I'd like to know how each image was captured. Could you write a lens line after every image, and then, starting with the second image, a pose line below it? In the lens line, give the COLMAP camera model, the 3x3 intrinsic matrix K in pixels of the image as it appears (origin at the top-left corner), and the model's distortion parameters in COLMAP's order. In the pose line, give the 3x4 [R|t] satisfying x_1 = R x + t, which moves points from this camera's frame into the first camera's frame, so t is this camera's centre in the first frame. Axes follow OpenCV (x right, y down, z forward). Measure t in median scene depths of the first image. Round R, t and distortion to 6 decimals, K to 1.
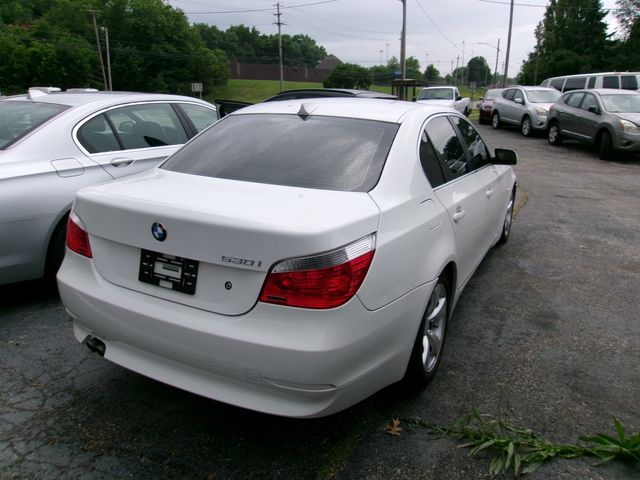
lens RADIAL K [[495.8, 0, 321.0], [0, 495.8, 238.0], [0, 0, 1]] dist [-0.007308, 0.019115]
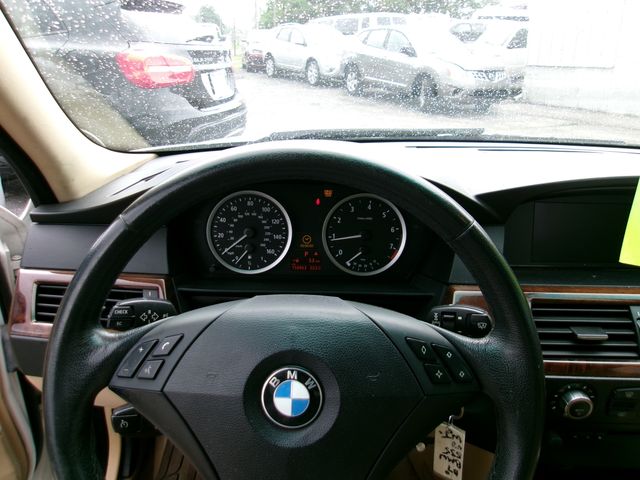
lens RADIAL K [[495.8, 0, 318.0], [0, 495.8, 243.7], [0, 0, 1]] dist [-0.007308, 0.019115]
pose [[0.876673, -0.163156, 0.452576, -0.000177], [0.117038, 0.984803, 0.128316, -0.155276], [-0.466634, -0.059523, 0.882446, 0.767488]]
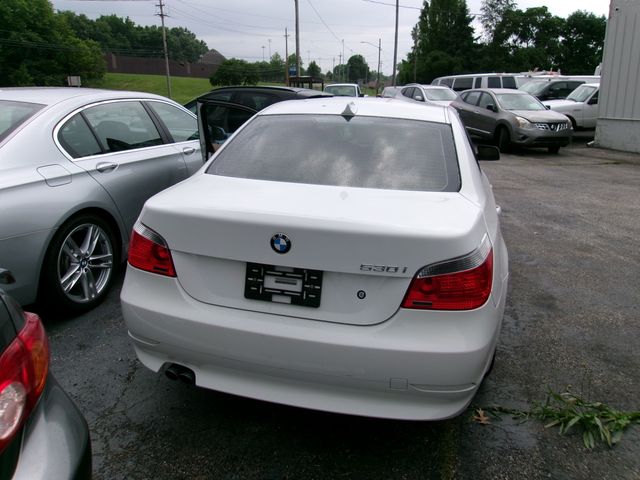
lens RADIAL K [[495.8, 0, 322.2], [0, 495.8, 240.8], [0, 0, 1]] dist [-0.007308, 0.019115]
pose [[0.973341, -0.058266, 0.221840, -0.176644], [0.055509, 0.998284, 0.018646, -0.011714], [-0.222546, -0.005834, 0.974905, 0.028463]]
